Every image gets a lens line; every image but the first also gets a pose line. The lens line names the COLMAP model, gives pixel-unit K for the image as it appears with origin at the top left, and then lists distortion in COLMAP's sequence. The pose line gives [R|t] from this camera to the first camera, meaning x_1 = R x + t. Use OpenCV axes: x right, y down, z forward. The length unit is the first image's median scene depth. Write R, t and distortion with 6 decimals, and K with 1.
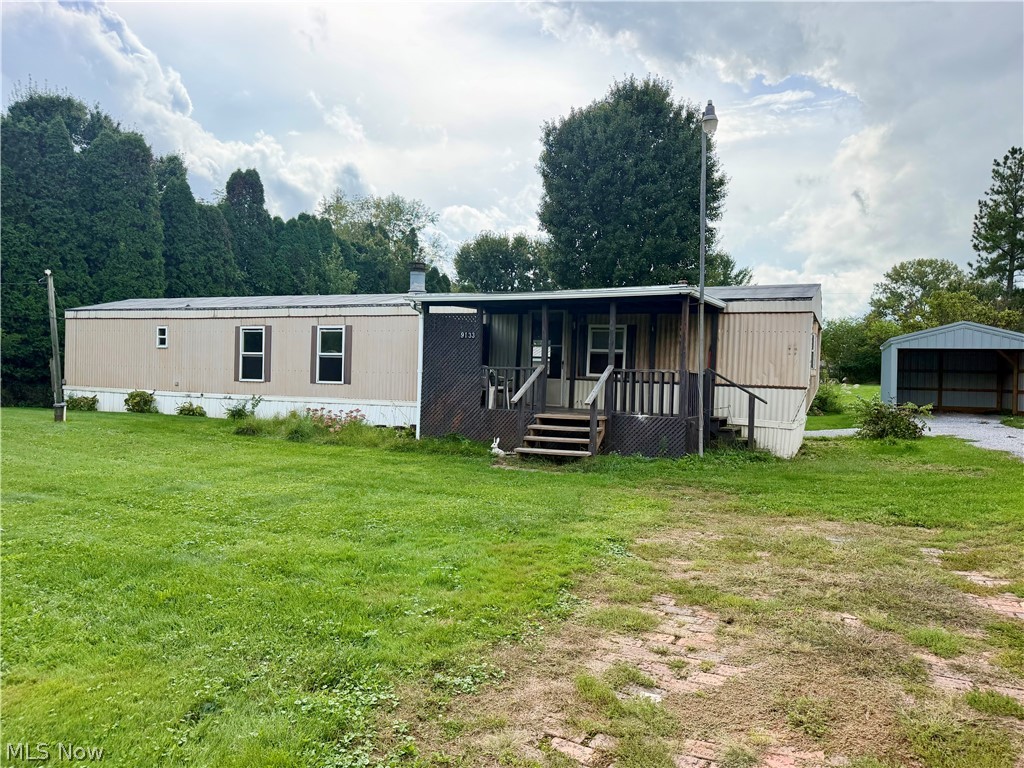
lens RADIAL K [[717.1, 0, 486.9], [0, 717.1, 388.4], [0, 0, 1]] dist [-0.022185, -0.009119]
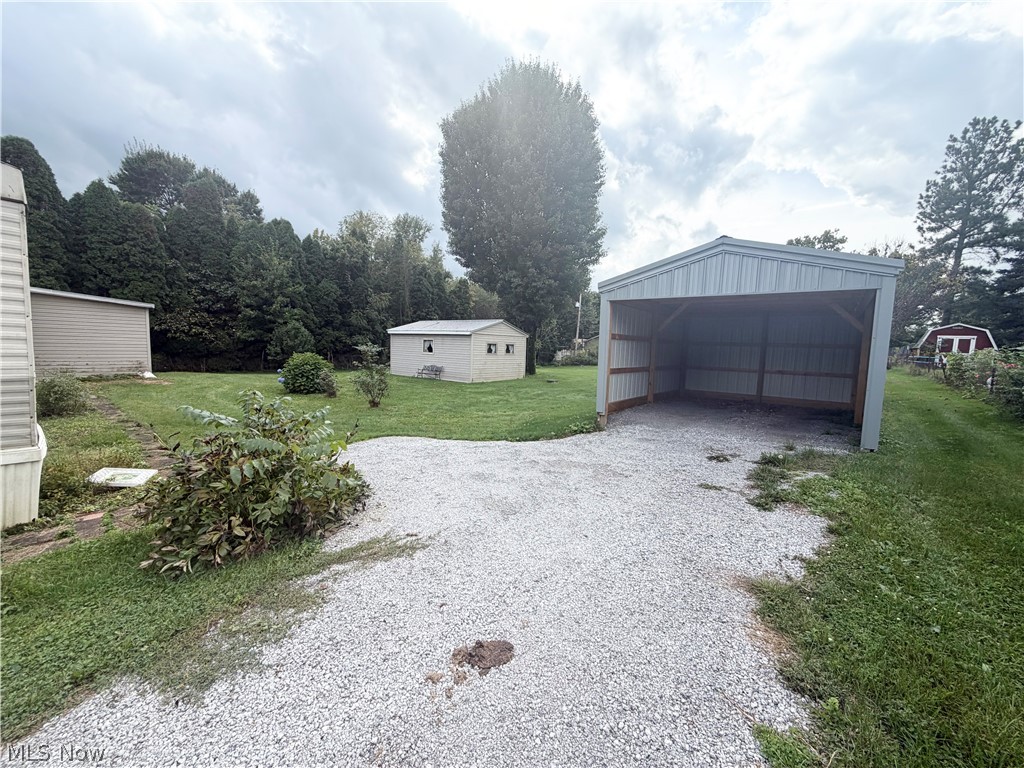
lens RADIAL K [[410.1, 0, 510.4], [0, 410.1, 385.5], [0, 0, 1]] dist [-0.000792, 0.000018]
pose [[0.976650, 0.028554, -0.212931, 0.251895], [-0.014828, 0.997724, 0.065783, -0.003299], [0.214324, -0.061090, 0.974850, 0.288257]]
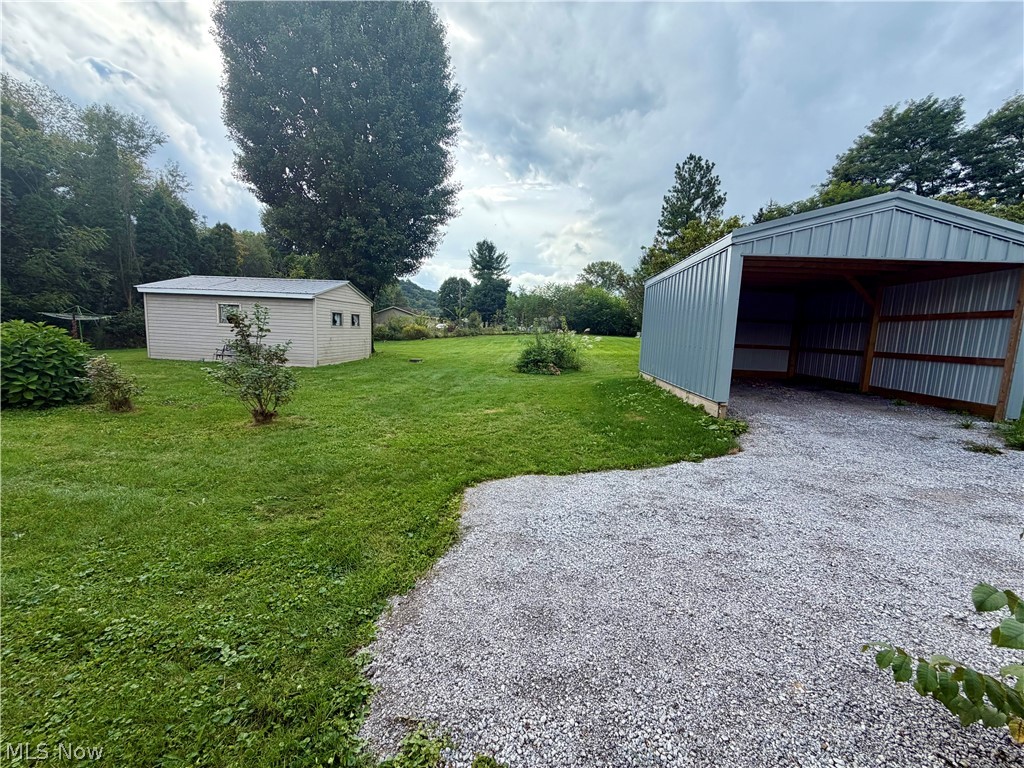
lens RADIAL K [[410.1, 0, 509.4], [0, 410.1, 384.9], [0, 0, 1]] dist [-0.000792, 0.000018]
pose [[0.938510, -0.027702, 0.344140, 0.155887], [-0.014093, 0.992871, 0.118355, -0.002410], [-0.344966, -0.115927, 0.931429, 0.353894]]
